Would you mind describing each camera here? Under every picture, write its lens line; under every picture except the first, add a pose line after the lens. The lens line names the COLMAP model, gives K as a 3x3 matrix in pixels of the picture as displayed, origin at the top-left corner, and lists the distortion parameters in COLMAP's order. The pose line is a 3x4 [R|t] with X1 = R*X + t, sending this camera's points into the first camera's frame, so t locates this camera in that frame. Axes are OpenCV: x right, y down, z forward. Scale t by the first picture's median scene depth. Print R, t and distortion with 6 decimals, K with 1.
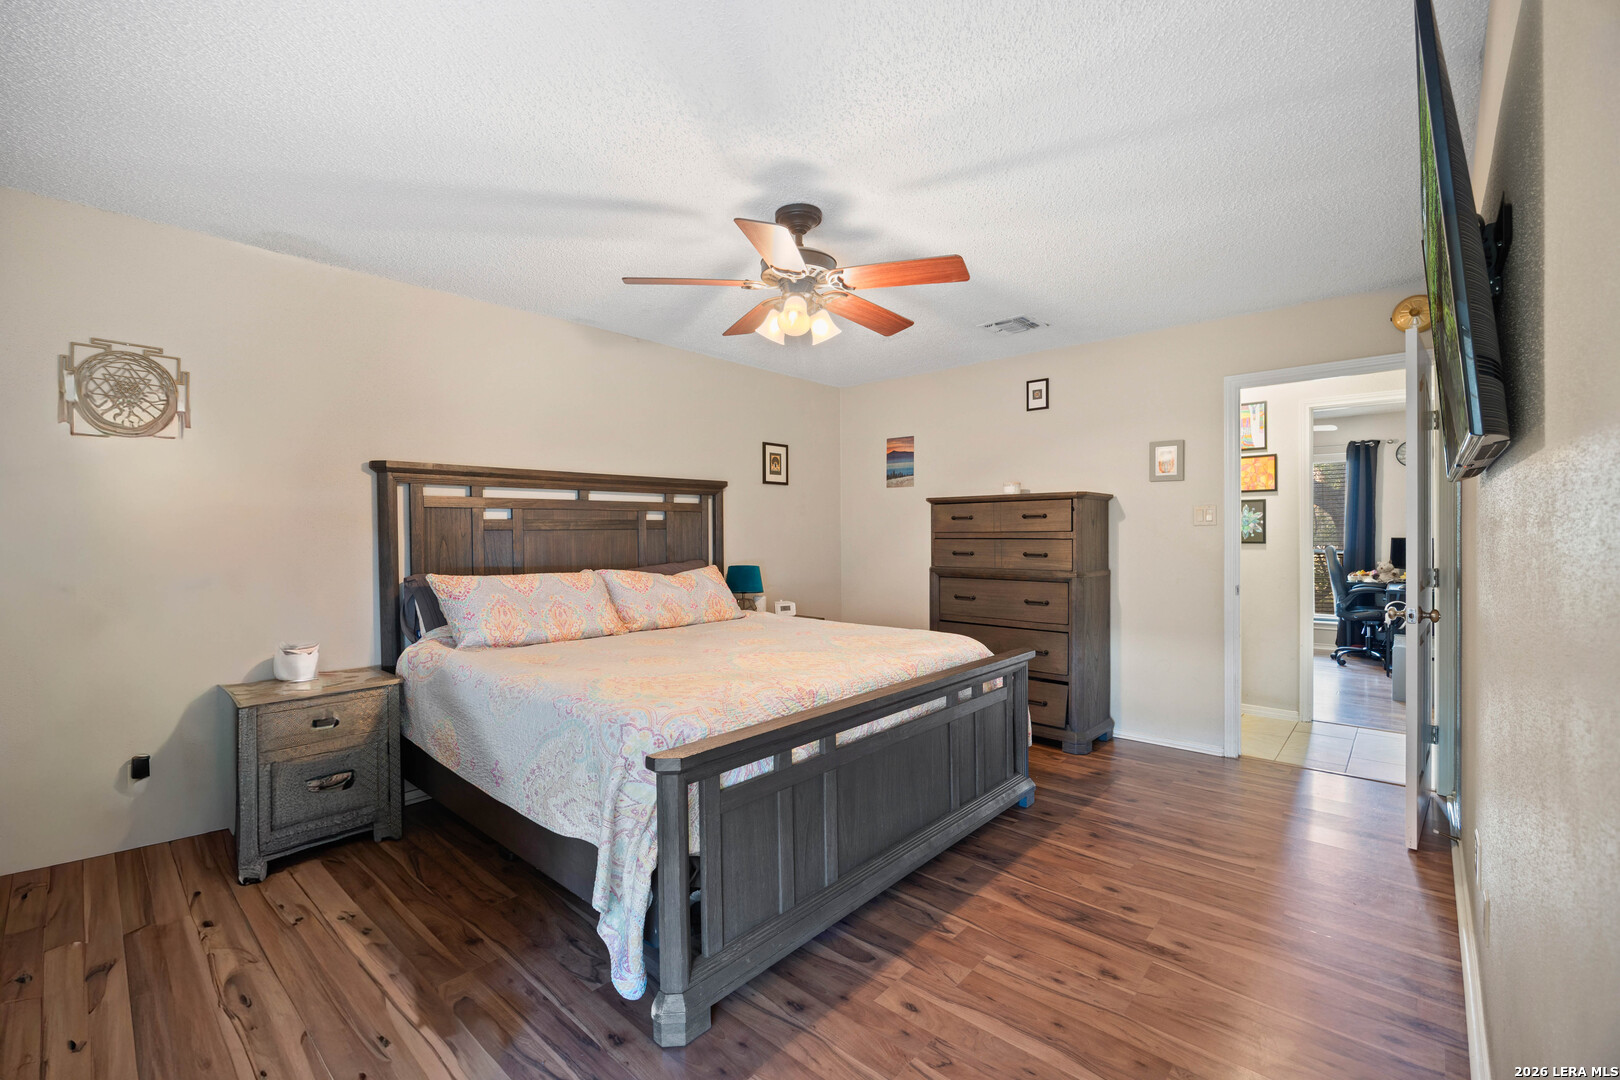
lens RADIAL K [[684.0, 0, 810.8], [0, 684.0, 533.0], [0, 0, 1]] dist [0.002106, 0.000232]
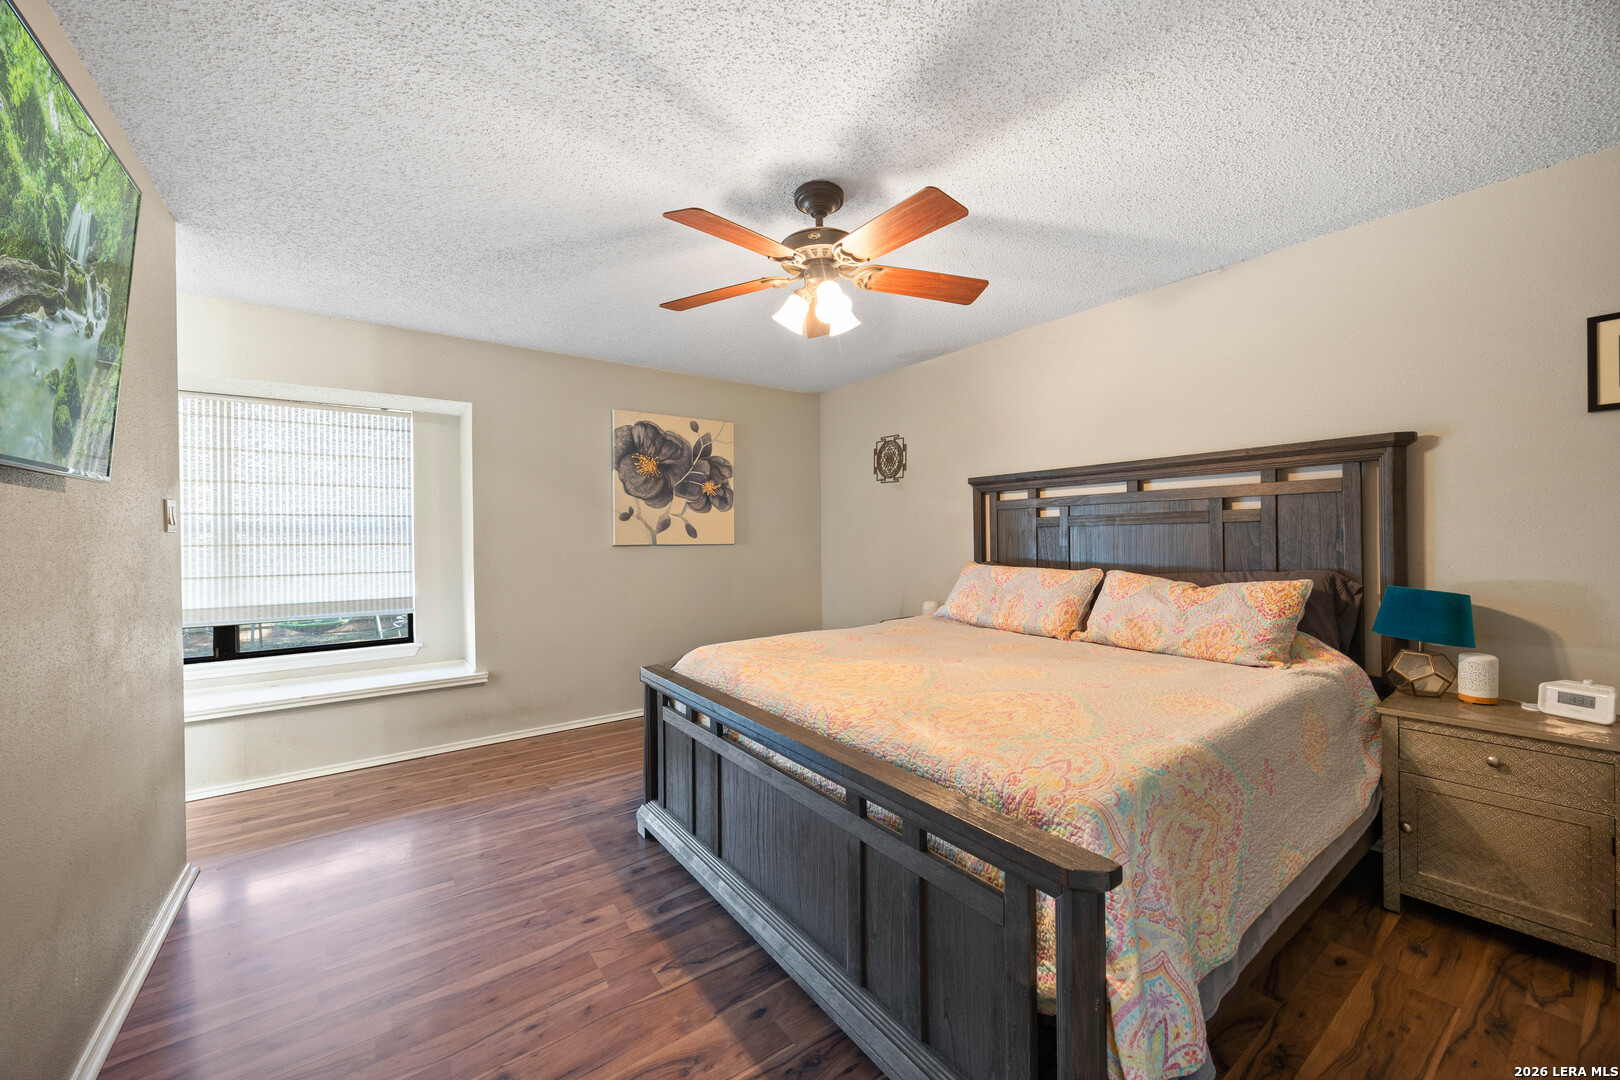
lens RADIAL K [[627.4, 0, 826.7], [0, 627.4, 529.6], [0, 0, 1]] dist [-0.001886, -0.000245]
pose [[-0.201638, -0.002370, -0.979457, 0.834623], [0.005887, 0.999976, -0.003632, 0.002716], [0.979442, -0.006499, -0.201619, 1.185526]]
